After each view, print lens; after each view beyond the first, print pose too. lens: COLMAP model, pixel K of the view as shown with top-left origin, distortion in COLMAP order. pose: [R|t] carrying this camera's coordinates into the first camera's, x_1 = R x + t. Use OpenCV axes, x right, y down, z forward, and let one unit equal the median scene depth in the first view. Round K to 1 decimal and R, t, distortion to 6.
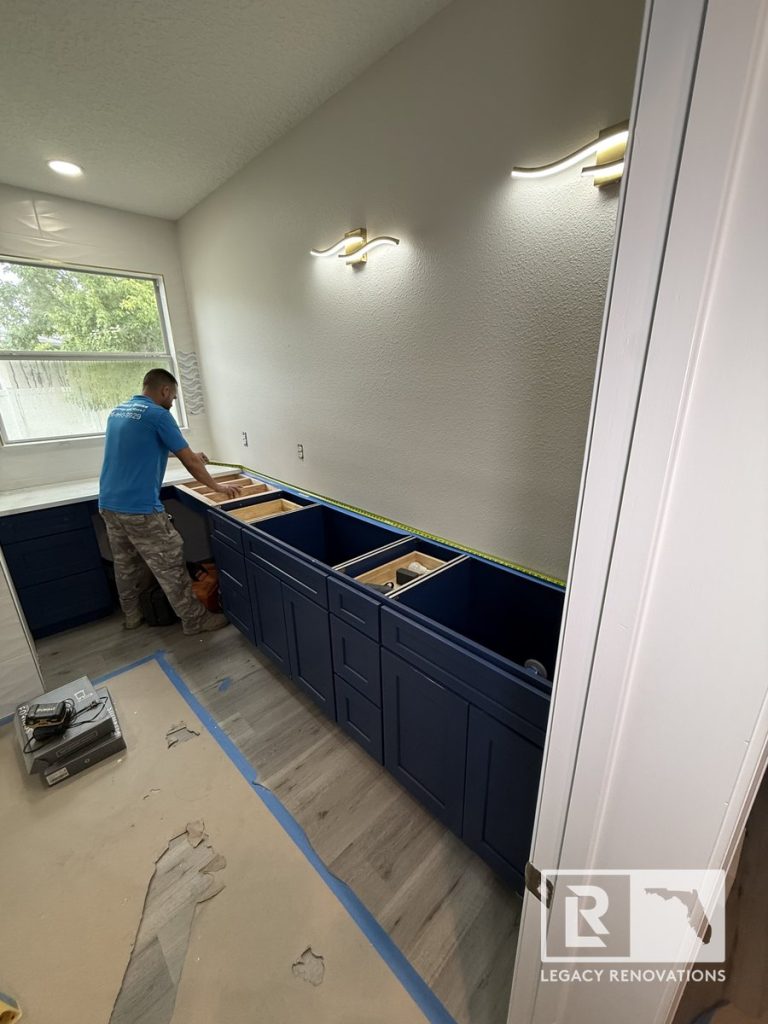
lens RADIAL K [[408.2, 0, 384.8], [0, 408.2, 510.3], [0, 0, 1]] dist [0.000444, 0.000292]
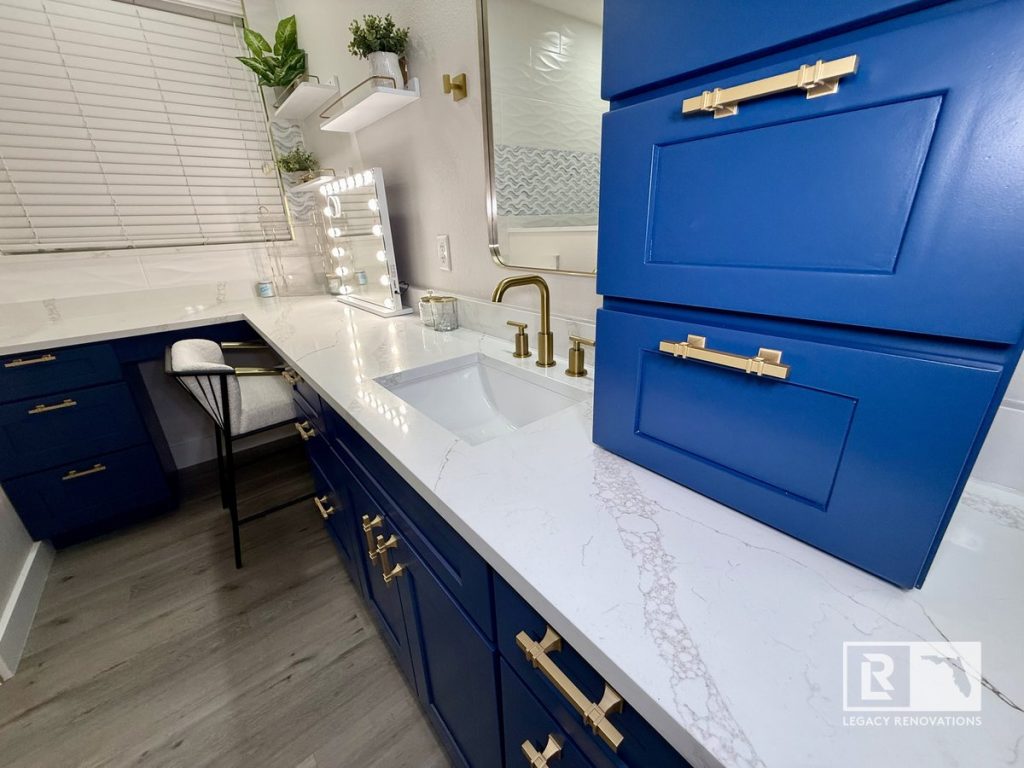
lens RADIAL K [[409.5, 0, 508.3], [0, 409.5, 382.1], [0, 0, 1]] dist [-0.001048, 0.000747]
pose [[0.995721, 0.010685, -0.091793, -0.087382], [-0.006243, 0.998801, 0.048548, 0.011114], [0.092202, -0.047767, 0.994594, 0.595996]]
